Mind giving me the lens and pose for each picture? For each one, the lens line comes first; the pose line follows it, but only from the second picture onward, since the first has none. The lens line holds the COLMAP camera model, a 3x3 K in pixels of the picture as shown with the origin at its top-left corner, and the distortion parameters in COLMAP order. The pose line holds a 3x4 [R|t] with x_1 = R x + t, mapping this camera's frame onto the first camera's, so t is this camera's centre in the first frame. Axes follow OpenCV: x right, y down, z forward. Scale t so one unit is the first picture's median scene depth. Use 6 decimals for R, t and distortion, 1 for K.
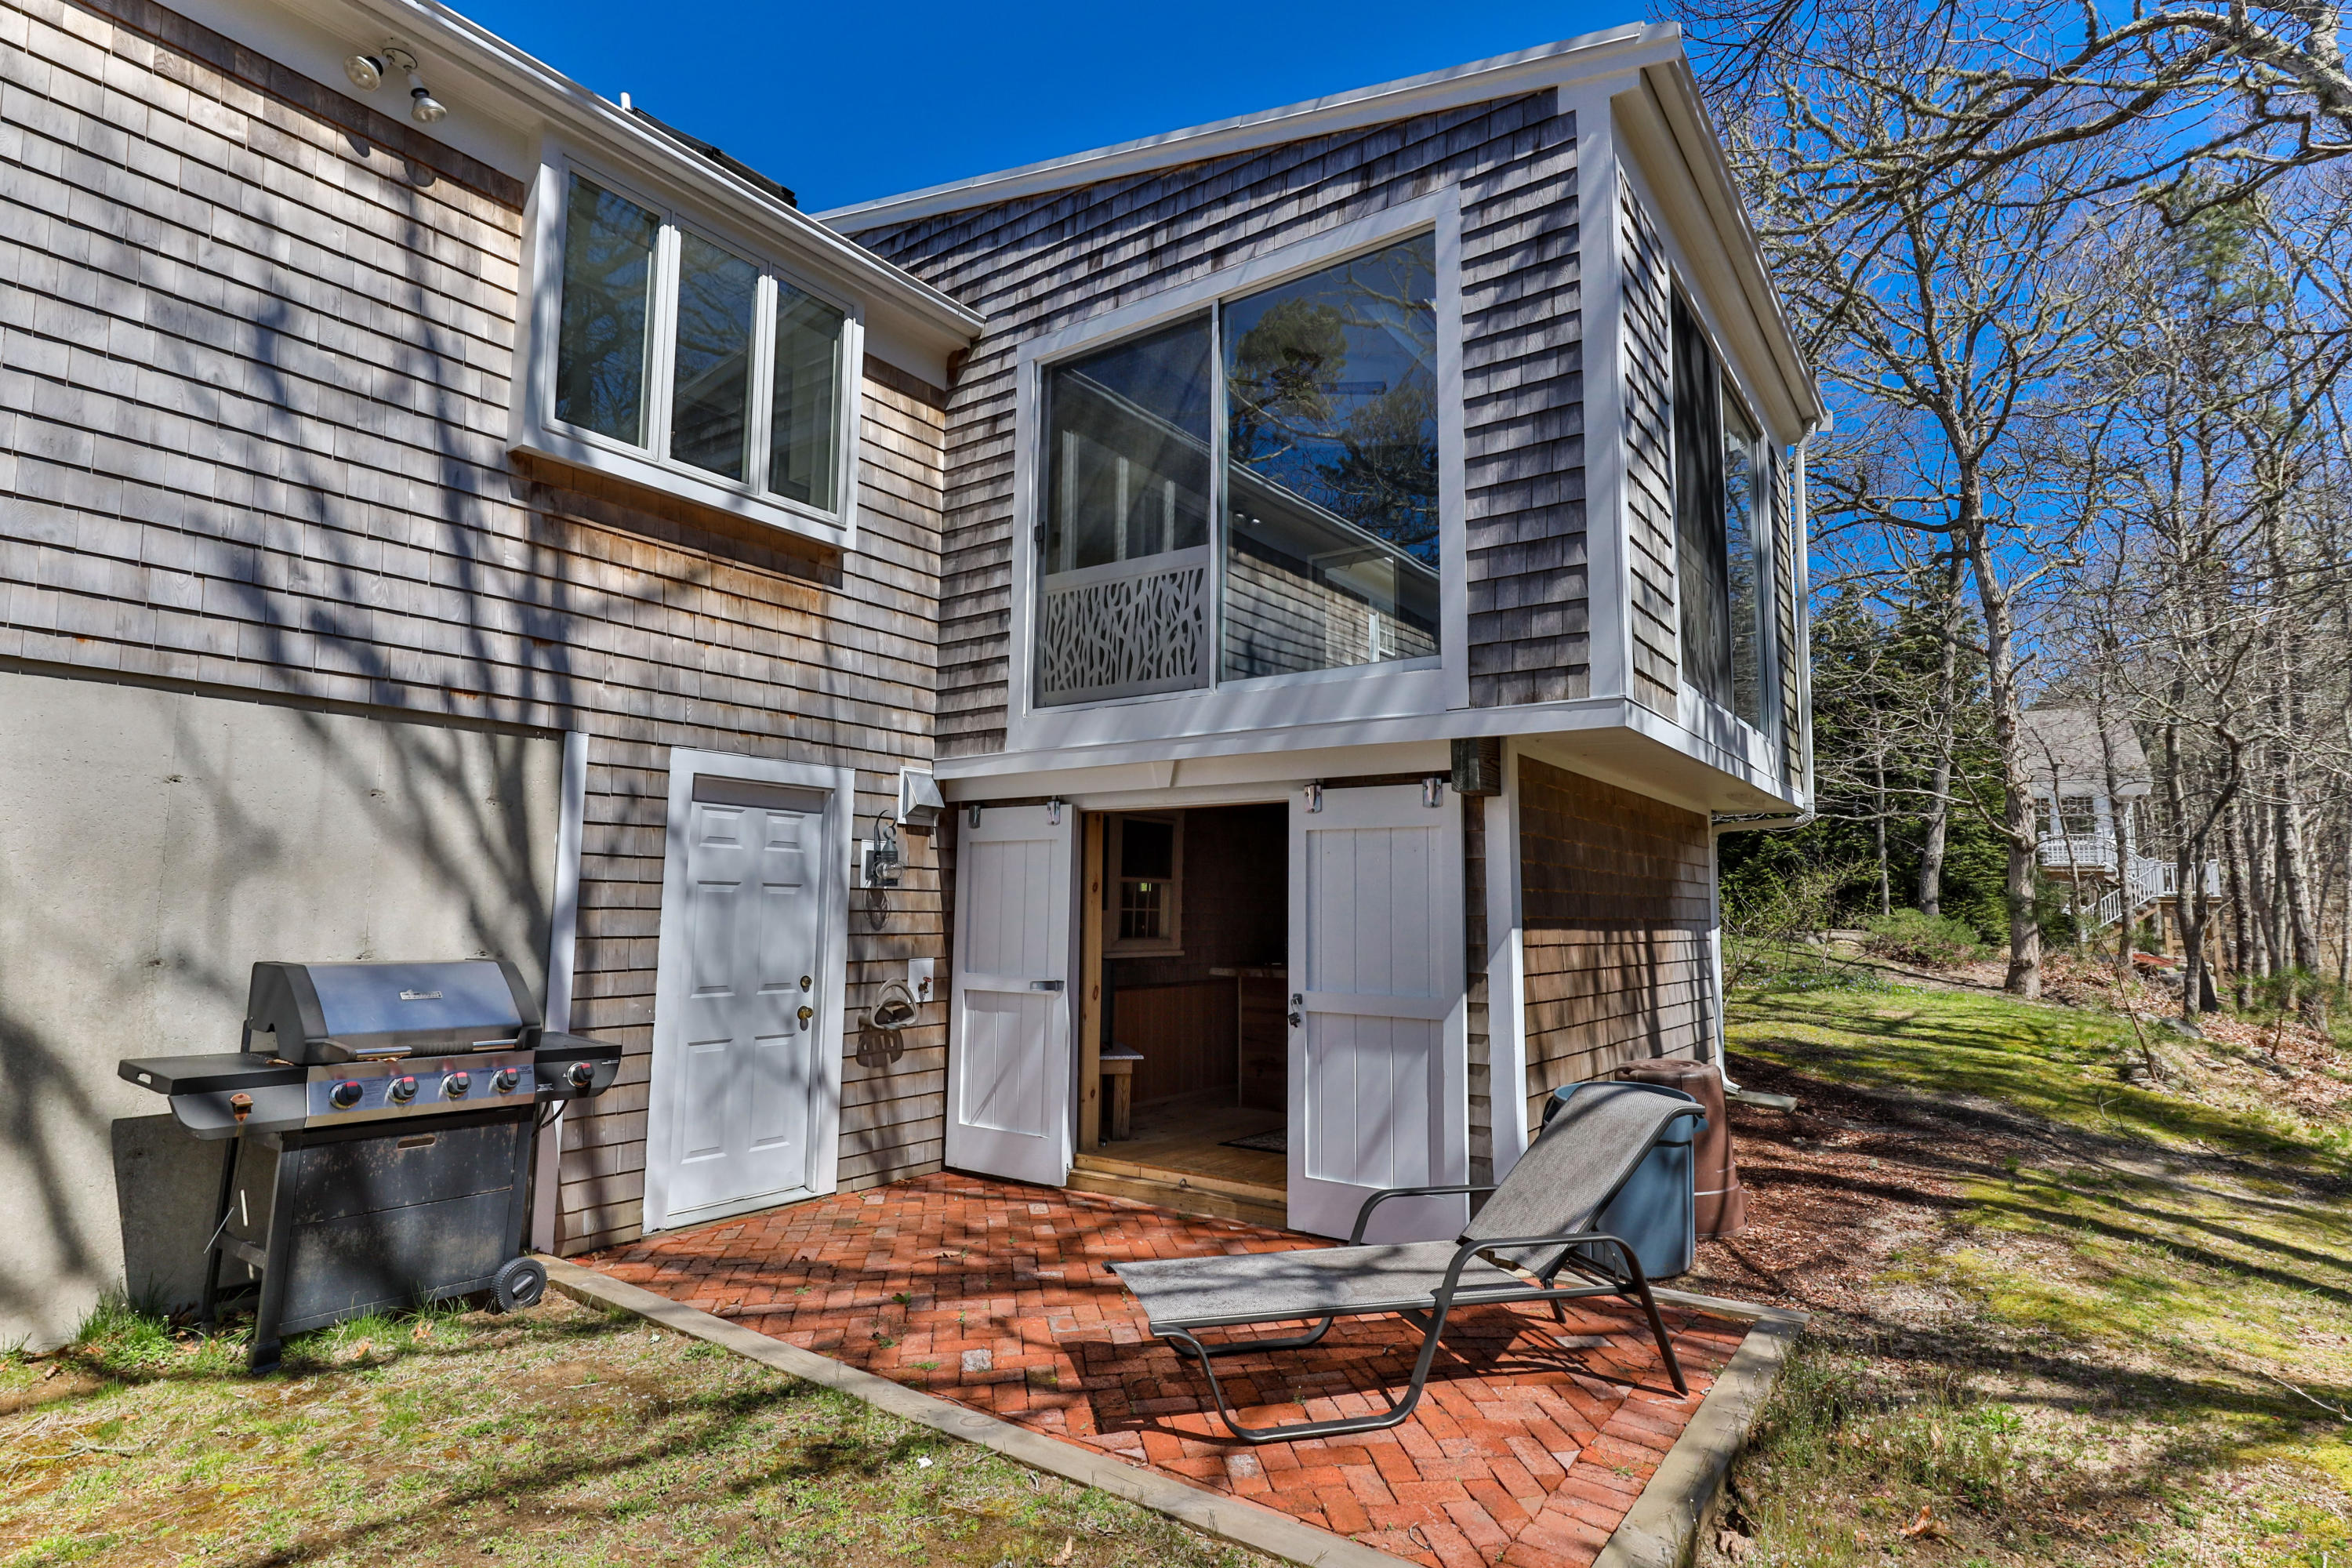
lens RADIAL K [[1194.9, 0, 1178.6], [0, 1194.9, 776.9], [0, 0, 1]] dist [0.015373, -0.003454]
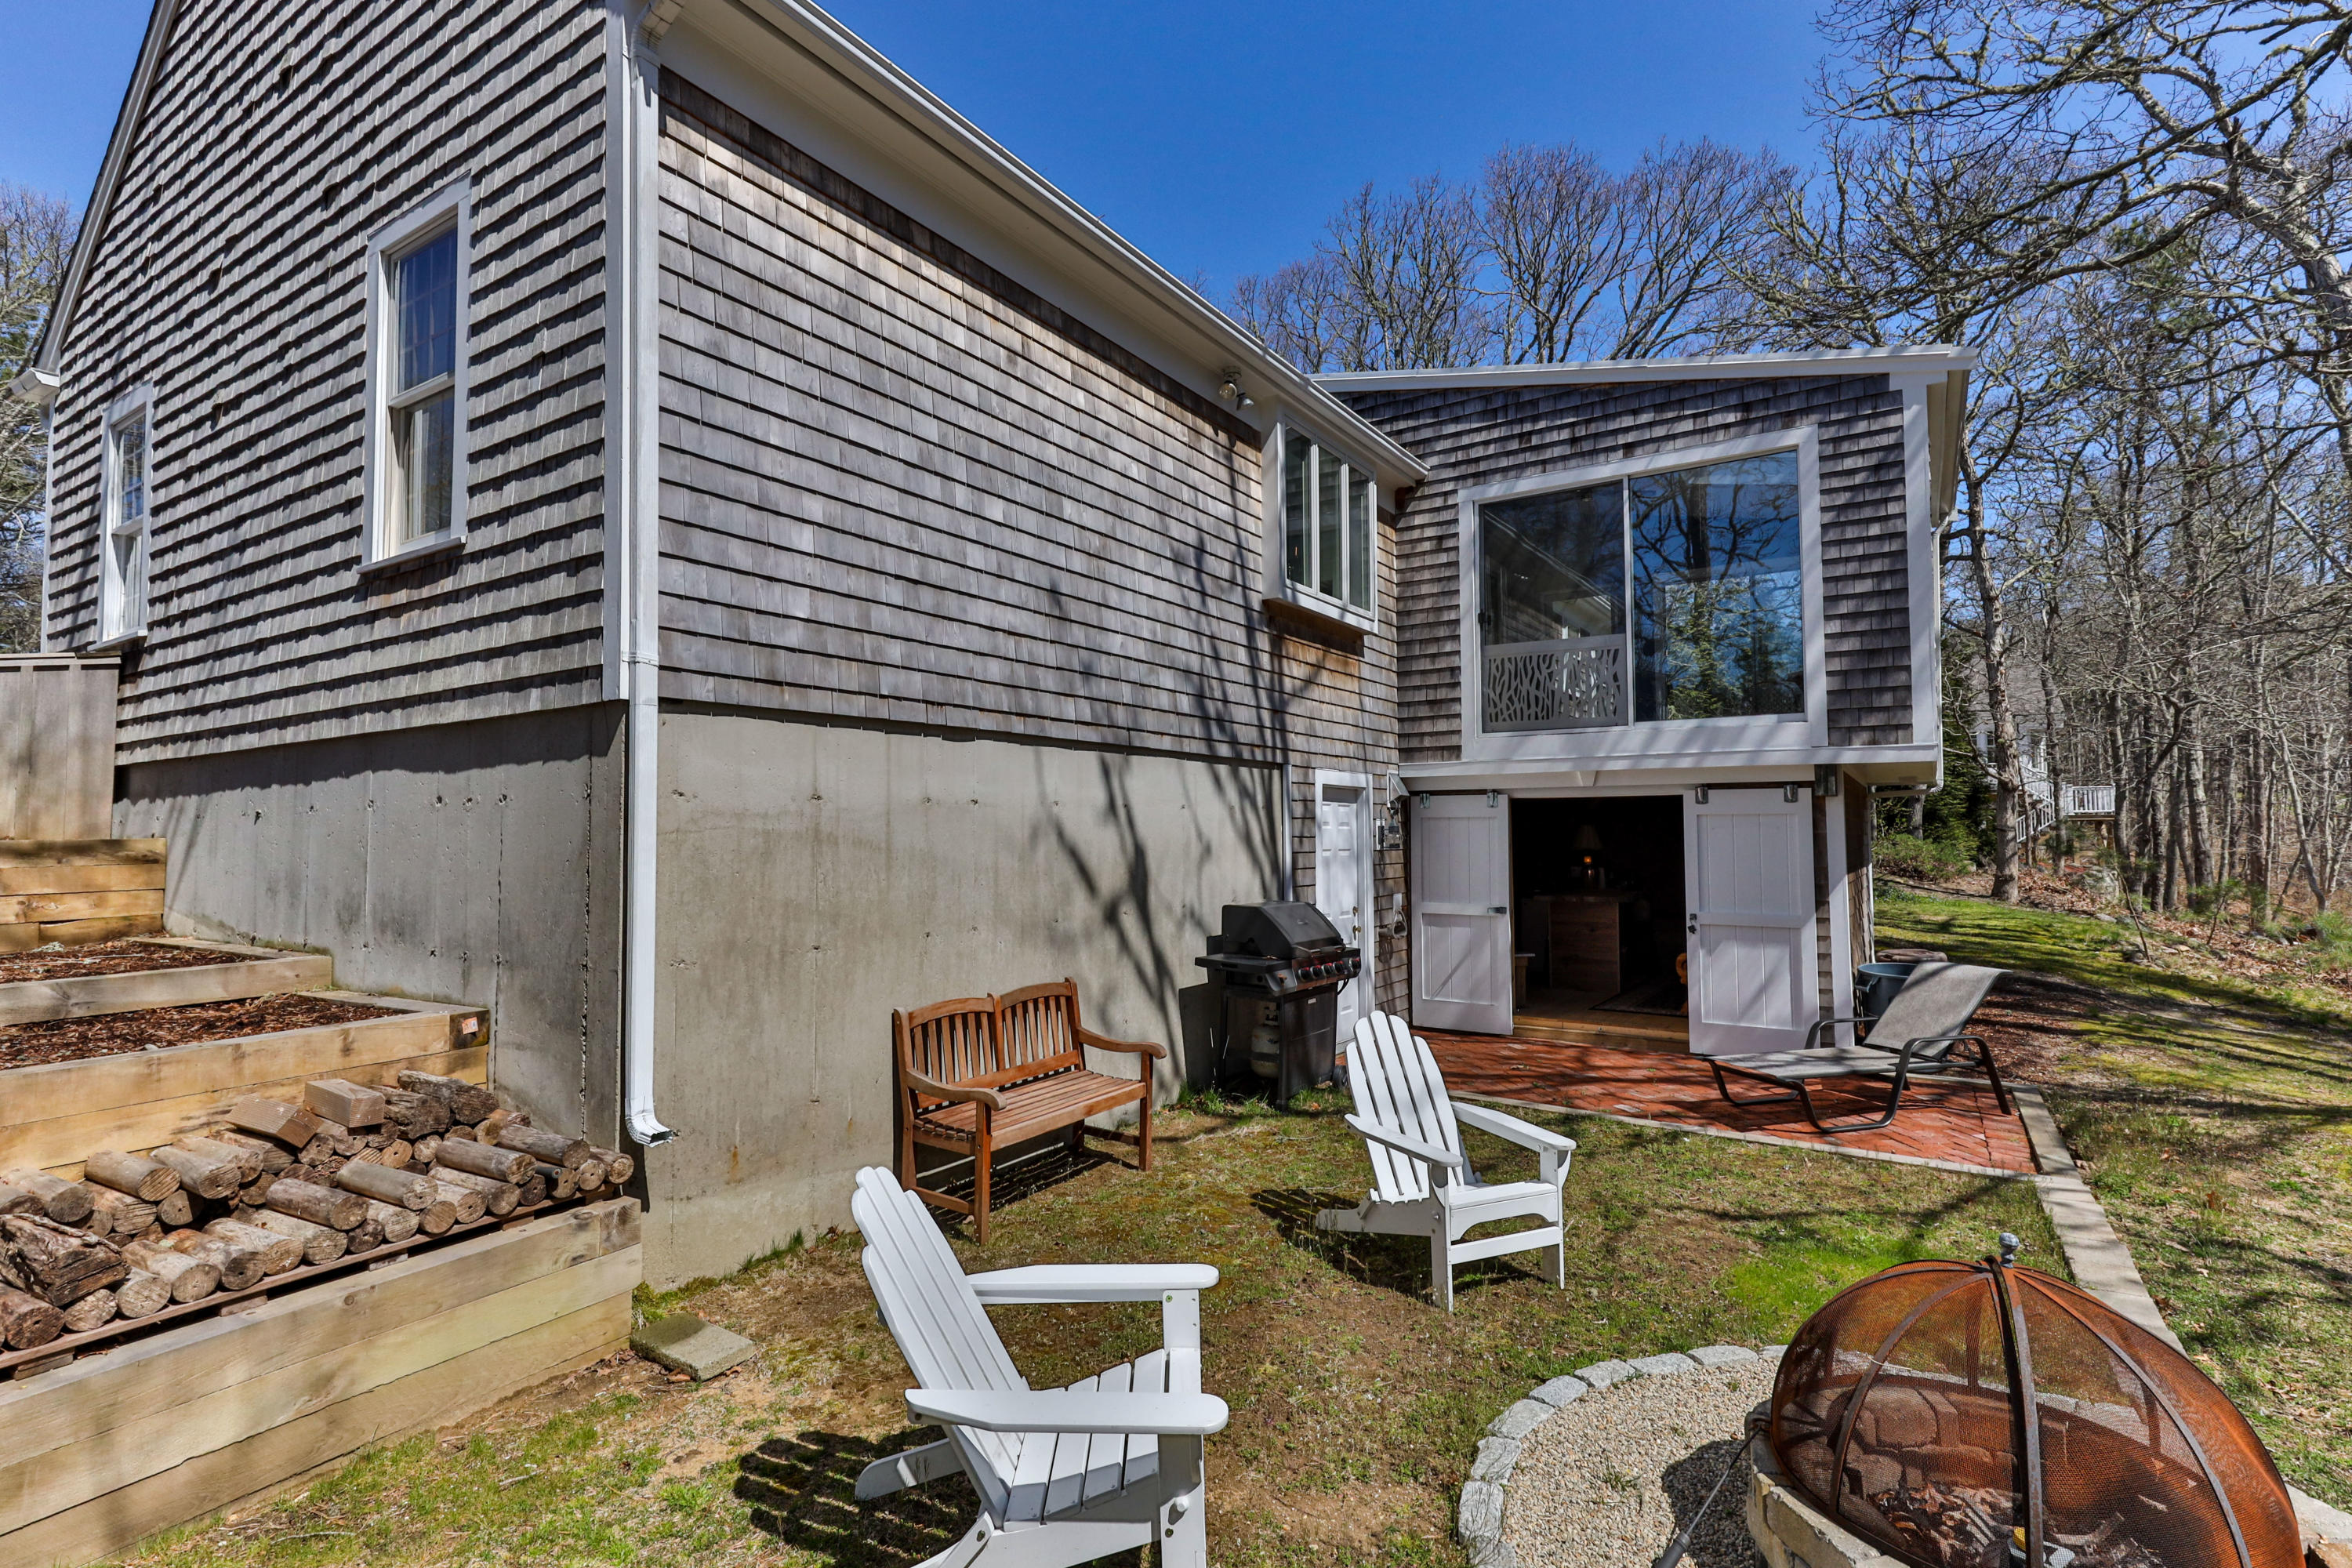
lens RADIAL K [[1108.5, 0, 1181.4], [0, 1108.5, 776.2], [0, 0, 1]] dist [0.017733, 0.002584]
pose [[0.999406, -0.012596, 0.032079, -0.652285], [0.010613, 0.998066, 0.061254, -0.109427], [-0.032789, -0.060877, 0.997607, -0.497231]]
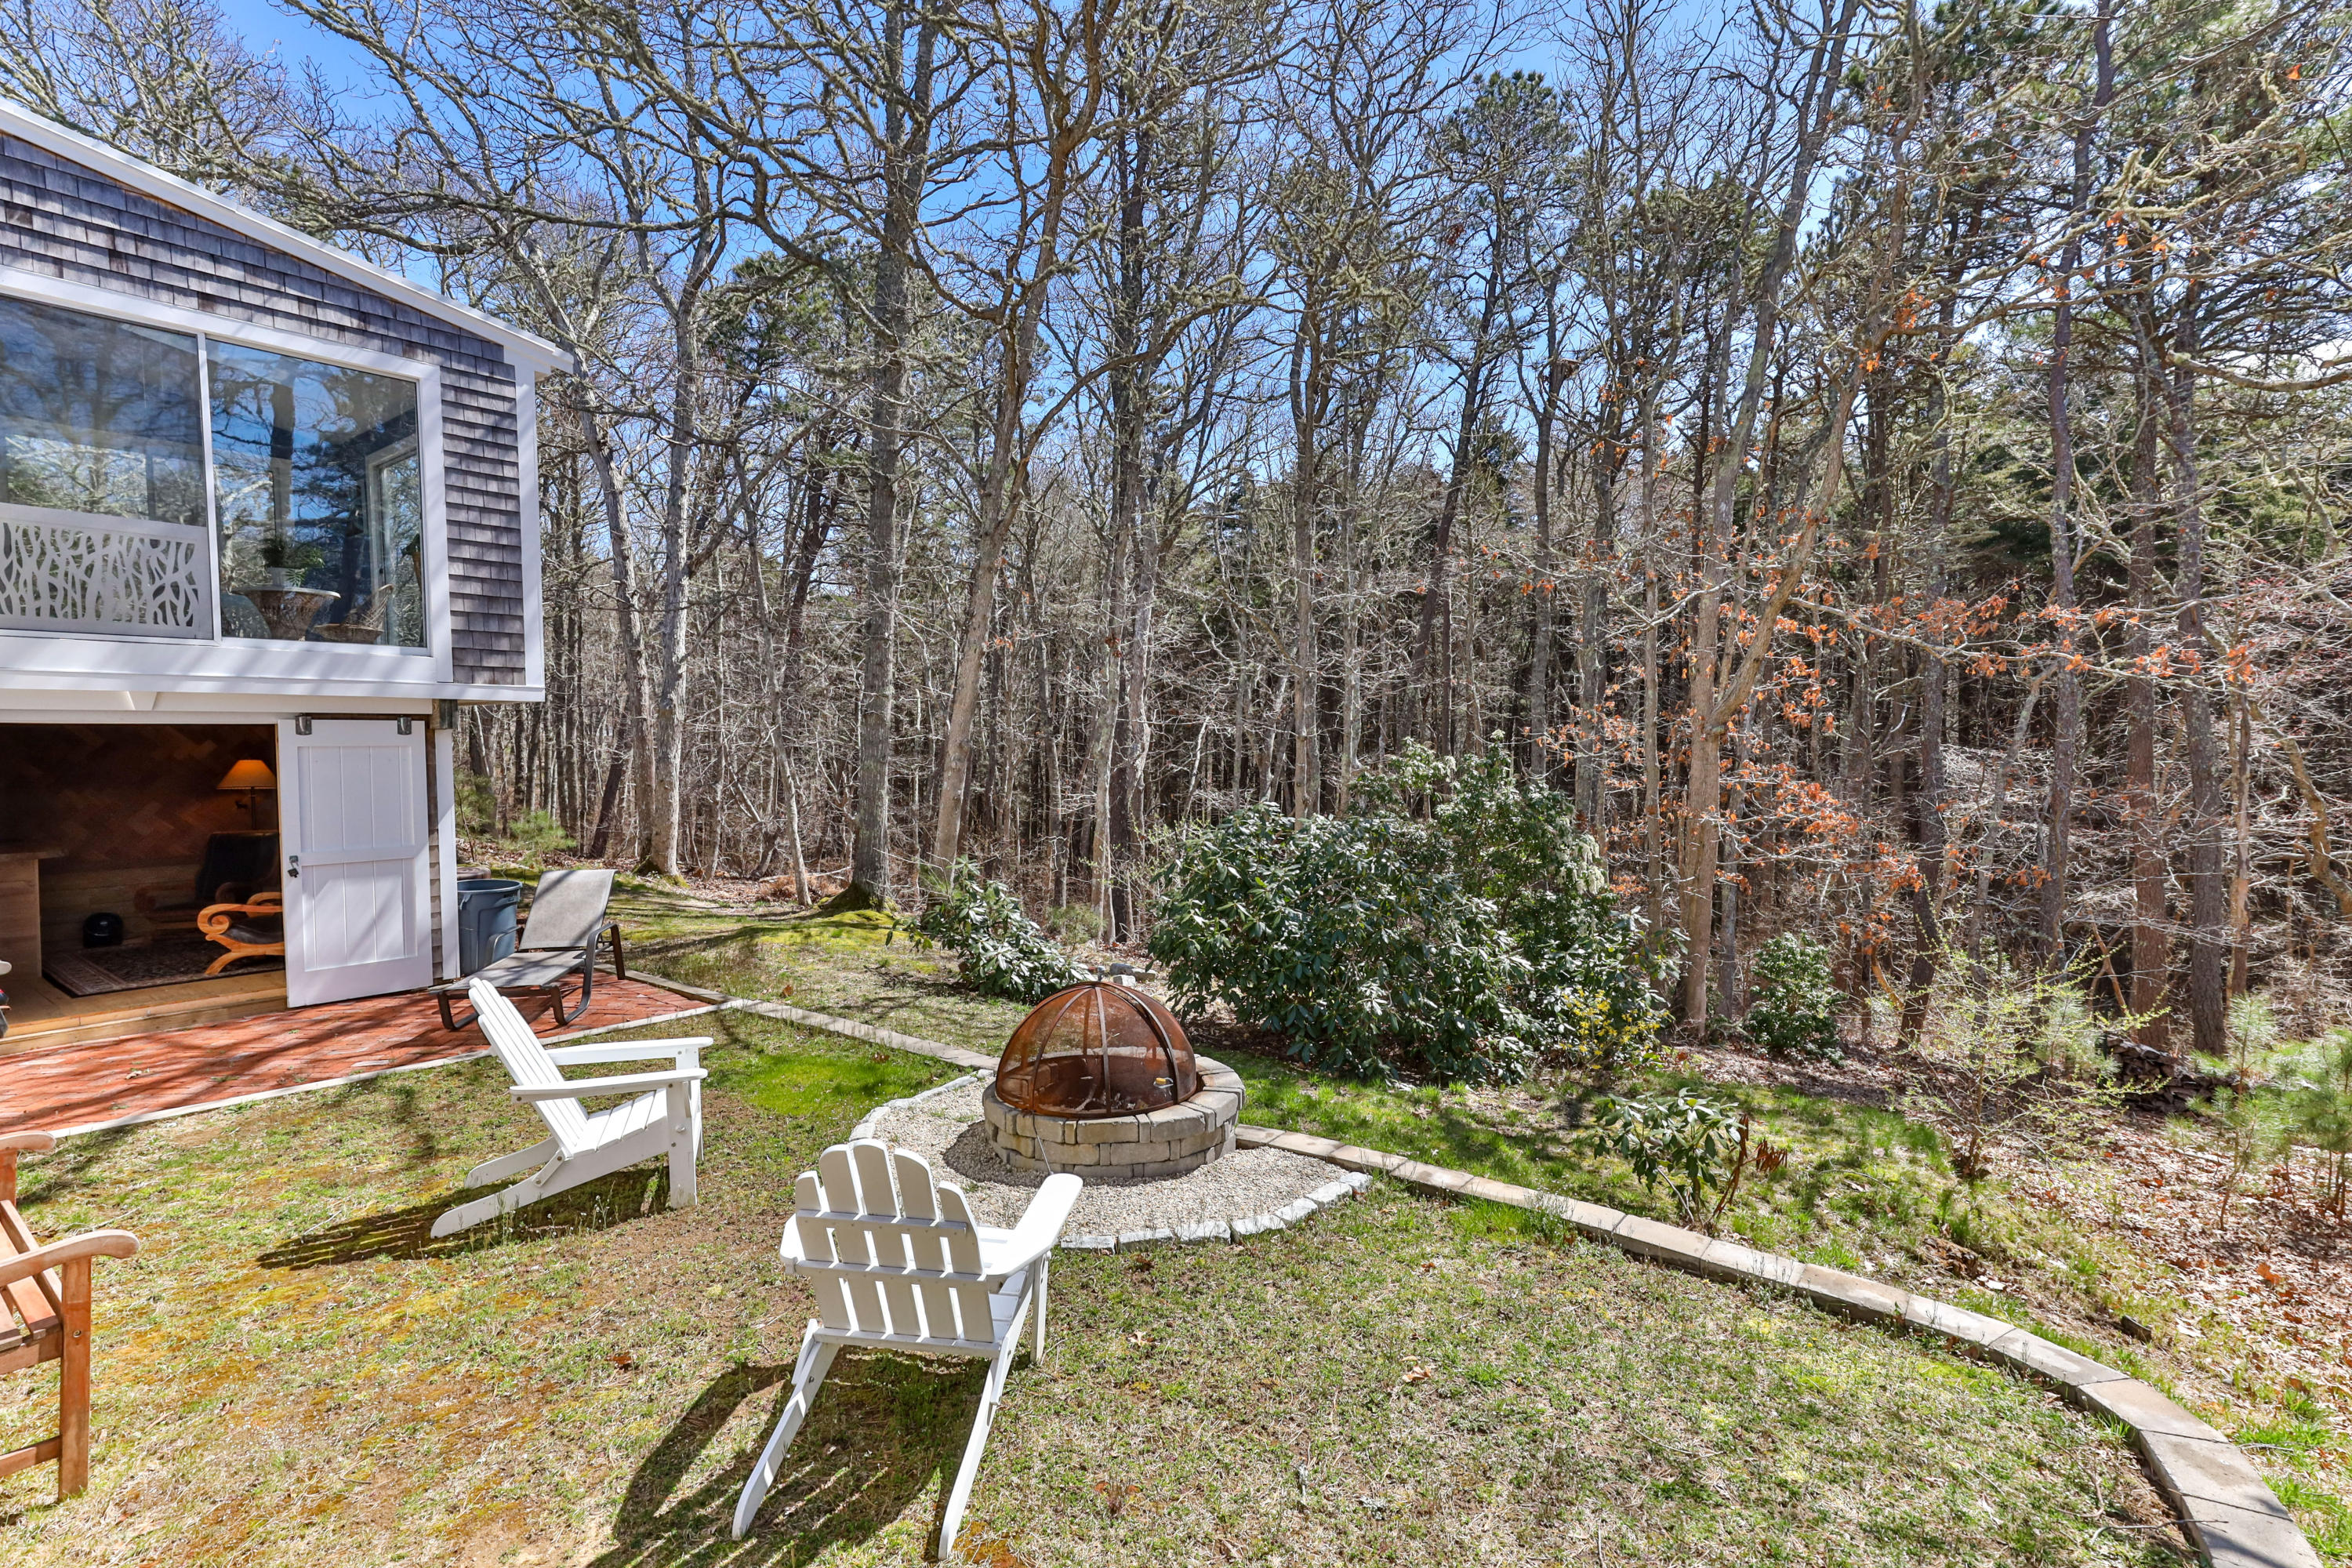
lens RADIAL K [[1108.5, 0, 1159.6], [0, 1108.5, 784.9], [0, 0, 1]] dist [0.017733, 0.002584]
pose [[0.082390, -0.052573, 0.995212, -1.204896], [-0.100916, 0.993035, 0.060813, -0.101896], [-0.991478, -0.105443, 0.076511, -0.175181]]
